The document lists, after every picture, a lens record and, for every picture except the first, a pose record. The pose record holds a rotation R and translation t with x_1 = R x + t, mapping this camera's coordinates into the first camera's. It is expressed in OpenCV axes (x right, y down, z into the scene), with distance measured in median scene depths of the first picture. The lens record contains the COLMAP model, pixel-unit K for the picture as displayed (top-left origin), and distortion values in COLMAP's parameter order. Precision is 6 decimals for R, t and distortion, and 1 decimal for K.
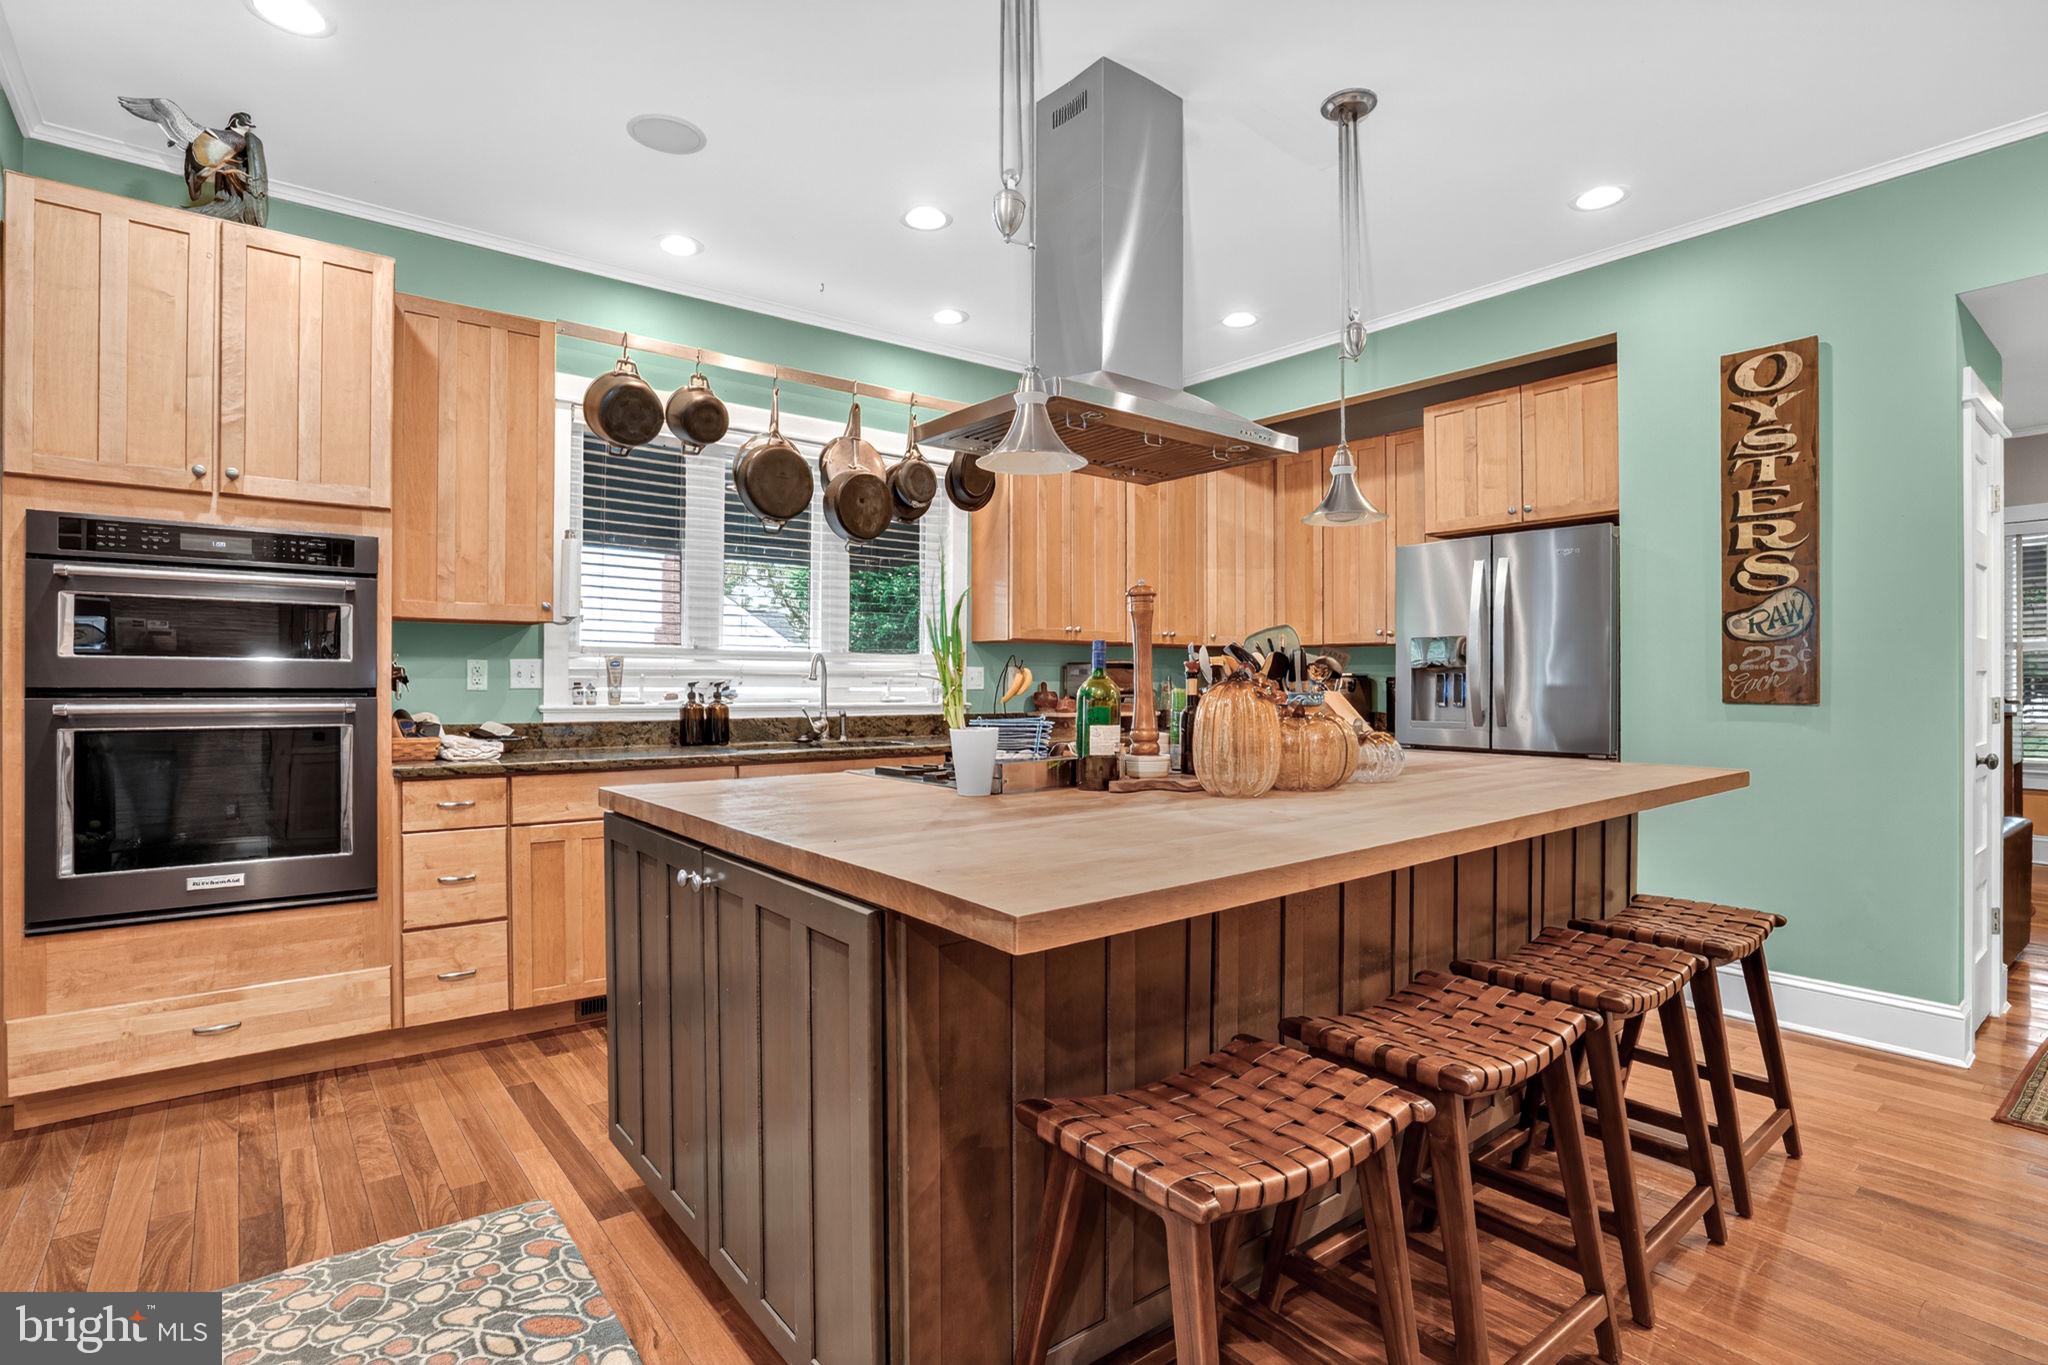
lens RADIAL K [[972.8, 0, 1025.9], [0, 972.8, 689.9], [0, 0, 1]] dist [-0.036388, 0.006177]
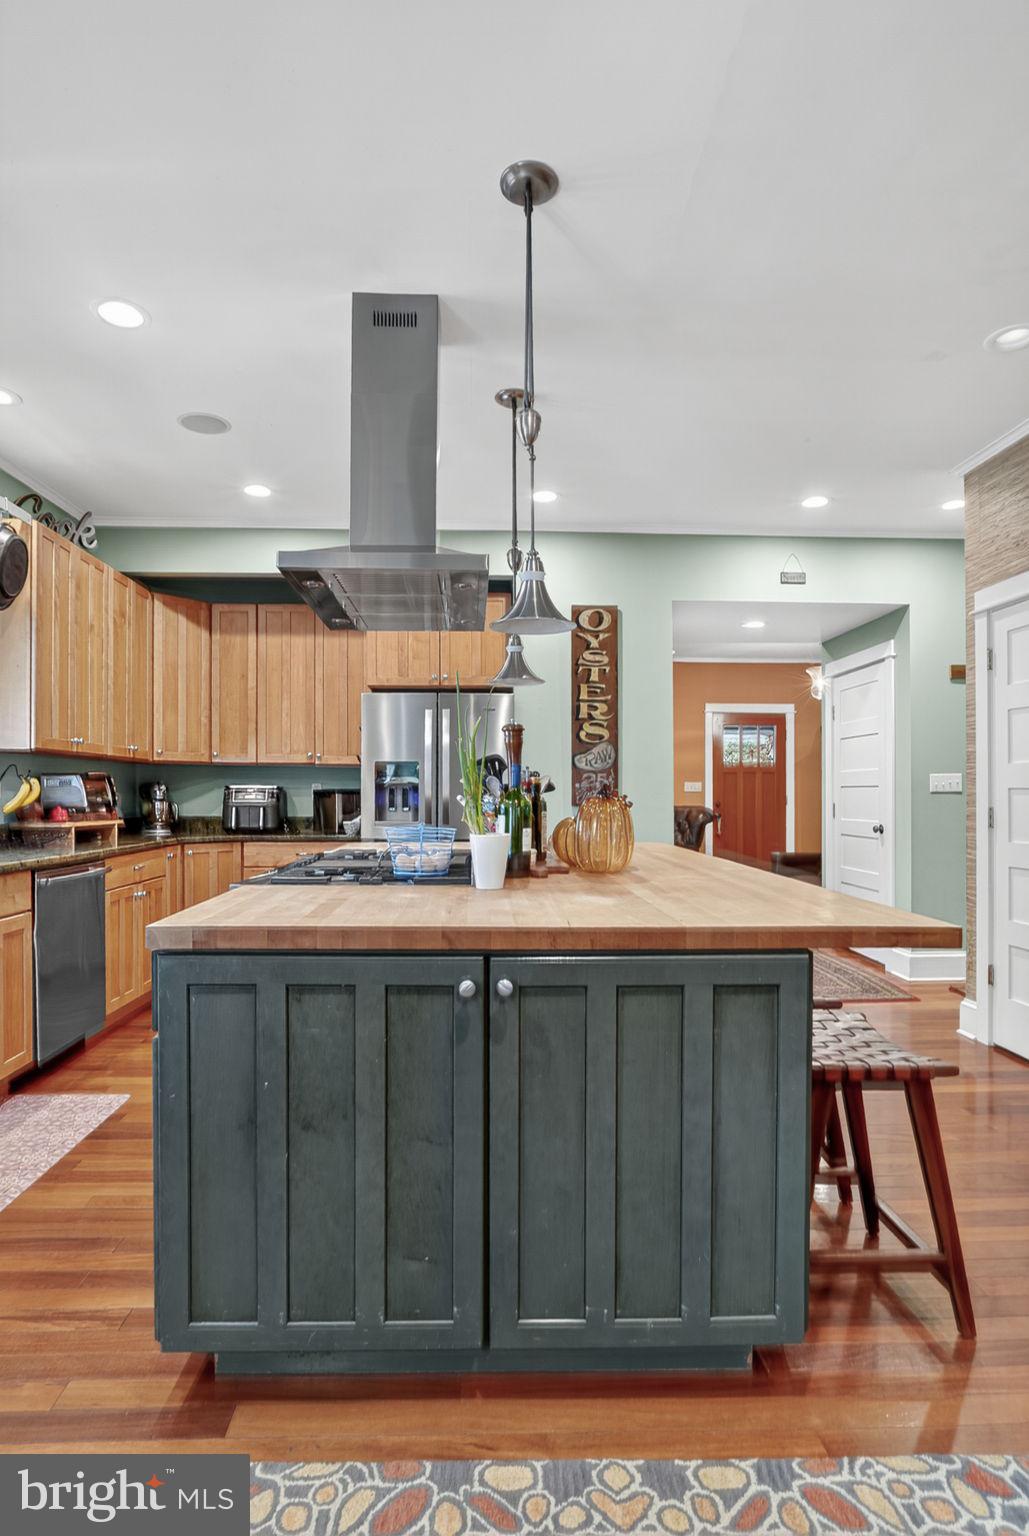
lens RADIAL K [[781.4, 0, 521.8], [0, 781.4, 785.9], [0, 0, 1]] dist [-0.017115, 0.003696]
pose [[0.625118, 0.006112, 0.780506, -0.438373], [0.003991, 0.999931, -0.011027, -0.007624], [-0.780520, 0.010008, 0.625050, 0.191712]]
